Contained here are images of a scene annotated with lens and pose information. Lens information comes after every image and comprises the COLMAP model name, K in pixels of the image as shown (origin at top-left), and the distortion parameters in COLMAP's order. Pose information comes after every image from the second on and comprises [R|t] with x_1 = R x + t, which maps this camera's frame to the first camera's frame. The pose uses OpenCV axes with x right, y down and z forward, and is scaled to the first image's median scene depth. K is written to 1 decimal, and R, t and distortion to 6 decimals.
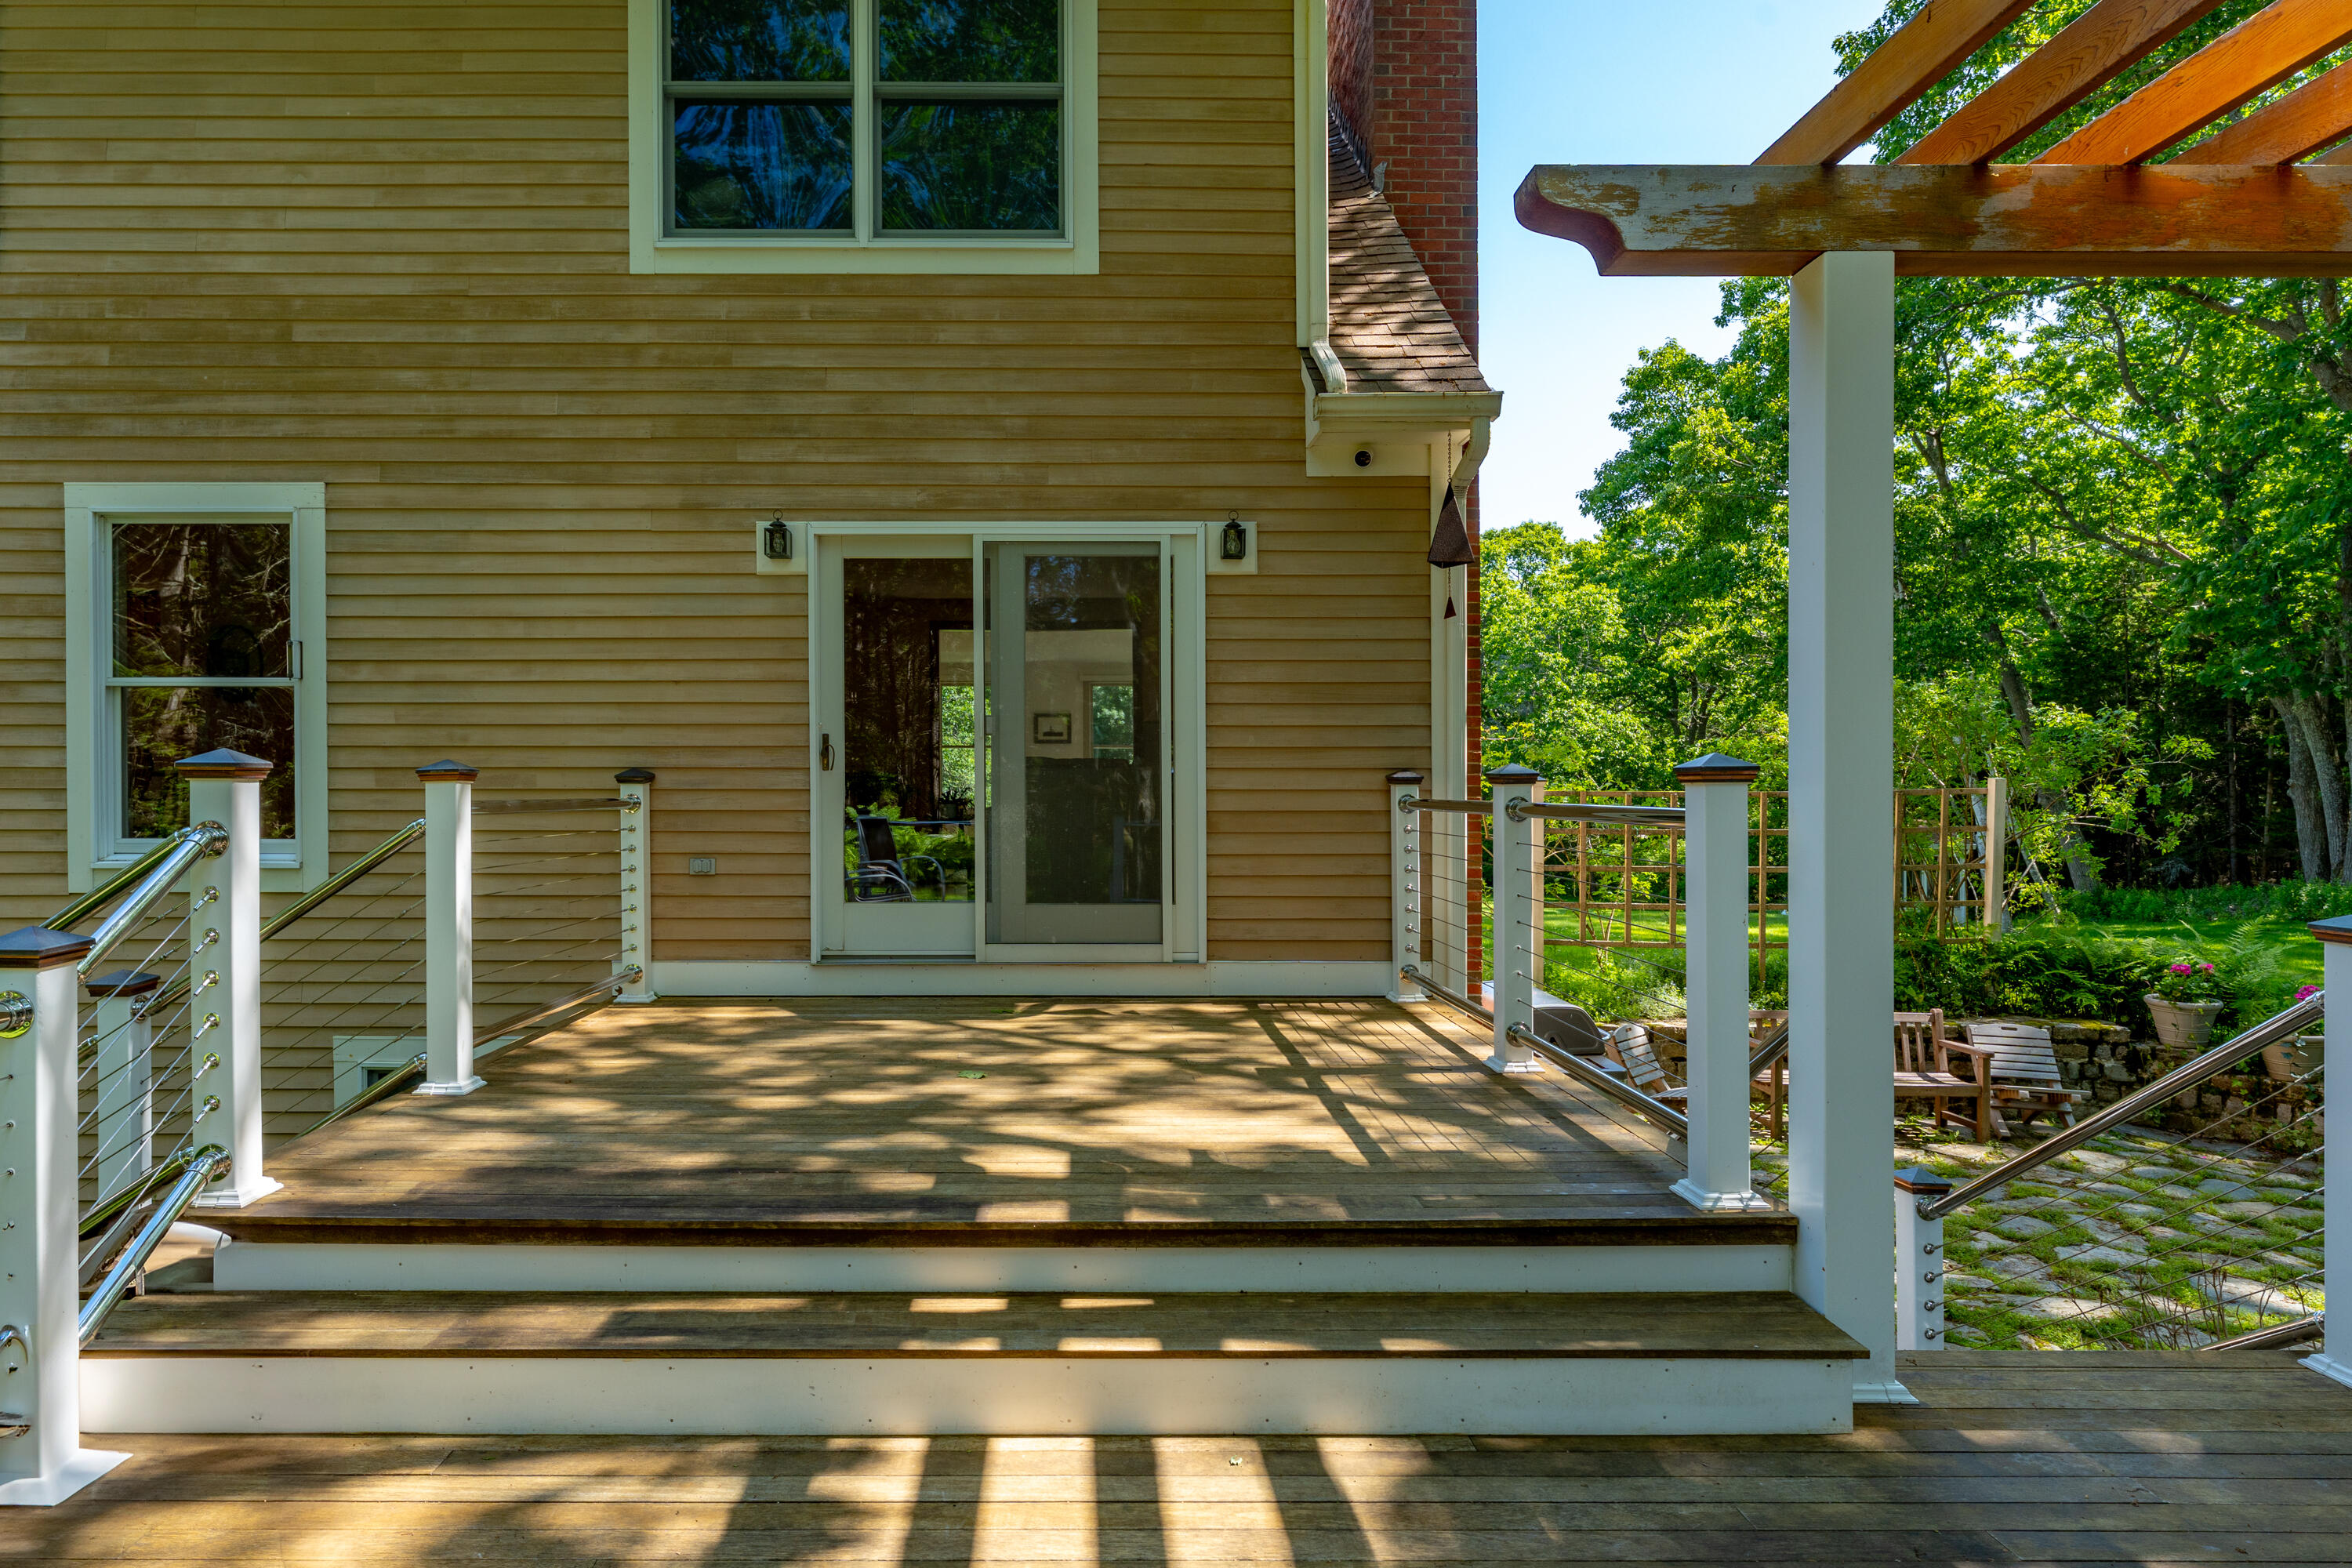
lens RADIAL K [[1149.5, 0, 1166.9], [0, 1149.5, 764.7], [0, 0, 1]] dist [-0.002965, -0.000247]
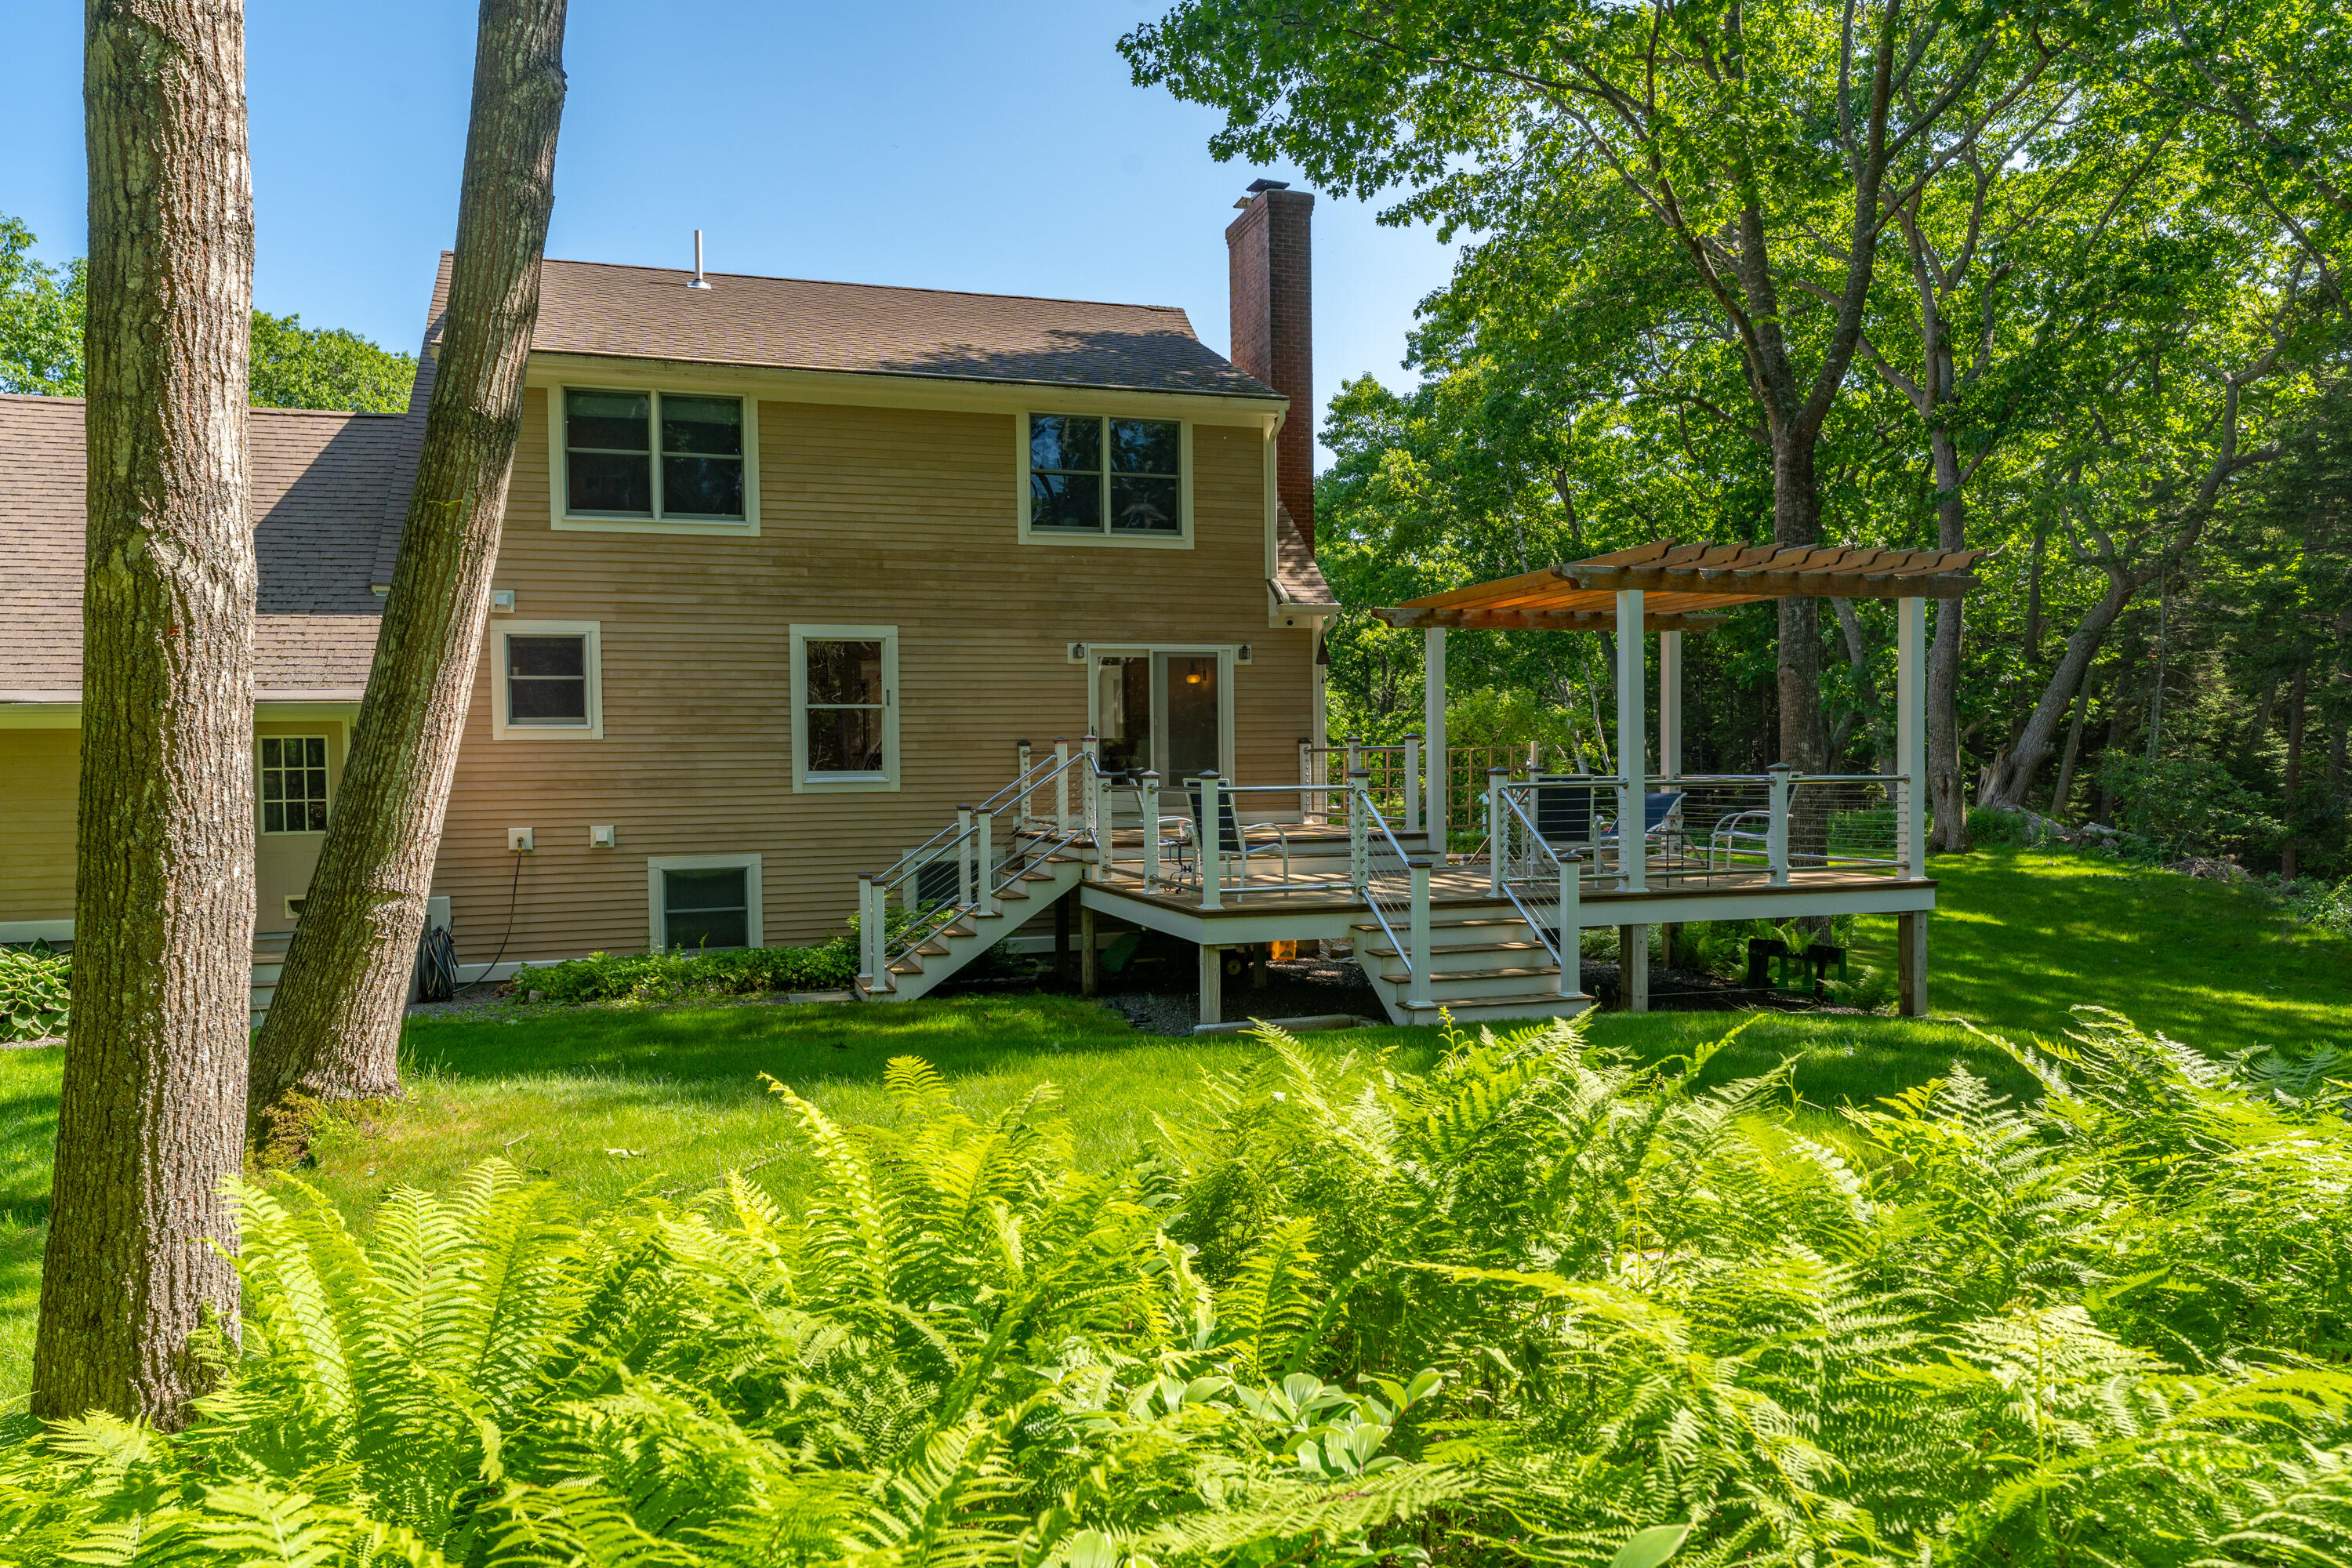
lens RADIAL K [[1559.5, 0, 1182.6], [0, 1559.5, 774.0], [0, 0, 1]] dist [-0.007856, -0.009766]
pose [[0.952909, -0.015639, 0.302852, -1.169187], [0.008977, 0.999686, 0.023377, 0.000700], [-0.303123, -0.019558, 0.952751, -2.388208]]
